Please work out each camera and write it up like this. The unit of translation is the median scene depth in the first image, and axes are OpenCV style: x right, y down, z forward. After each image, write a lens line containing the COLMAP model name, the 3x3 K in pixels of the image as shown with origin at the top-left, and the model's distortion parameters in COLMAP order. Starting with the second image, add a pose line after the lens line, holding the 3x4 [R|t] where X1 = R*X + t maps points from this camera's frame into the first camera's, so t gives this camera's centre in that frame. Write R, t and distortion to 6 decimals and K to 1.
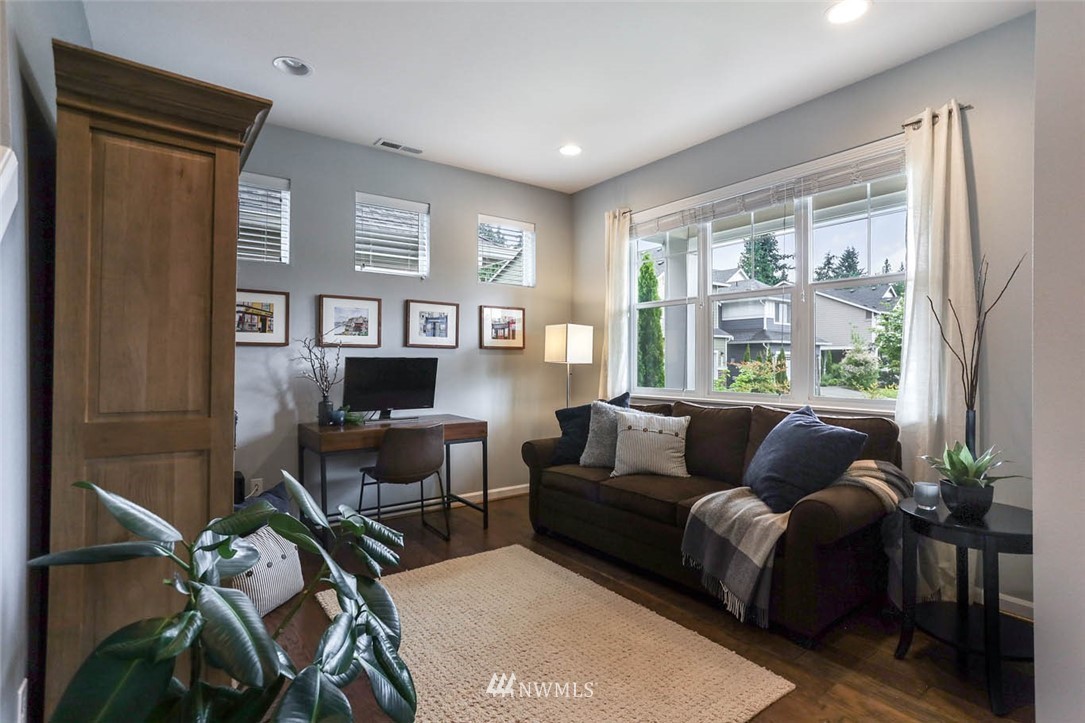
lens RADIAL K [[524.7, 0, 543.5], [0, 524.7, 363.8], [0, 0, 1]] dist [-0.029313, 0.007732]
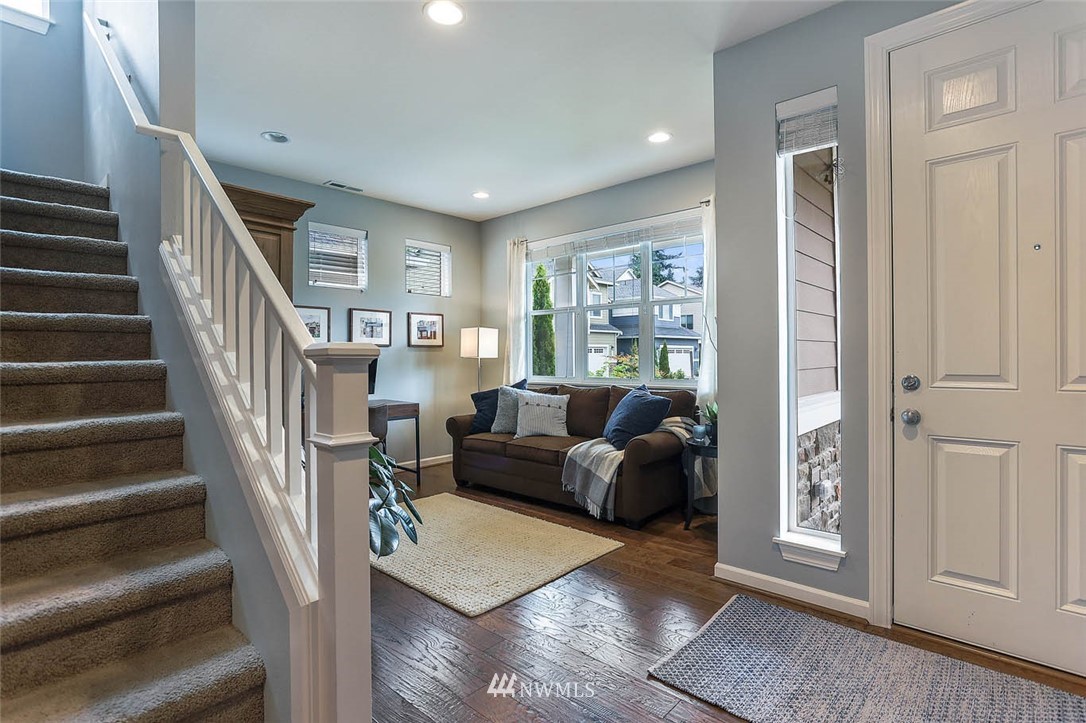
lens RADIAL K [[525.2, 0, 546.8], [0, 525.2, 360.7], [0, 0, 1]] dist [-0.029313, 0.007732]
pose [[0.980136, -0.010833, 0.198033, -0.052951], [0.009990, 0.999936, 0.005257, 0.001162], [-0.198077, -0.003174, 0.980181, -0.337035]]
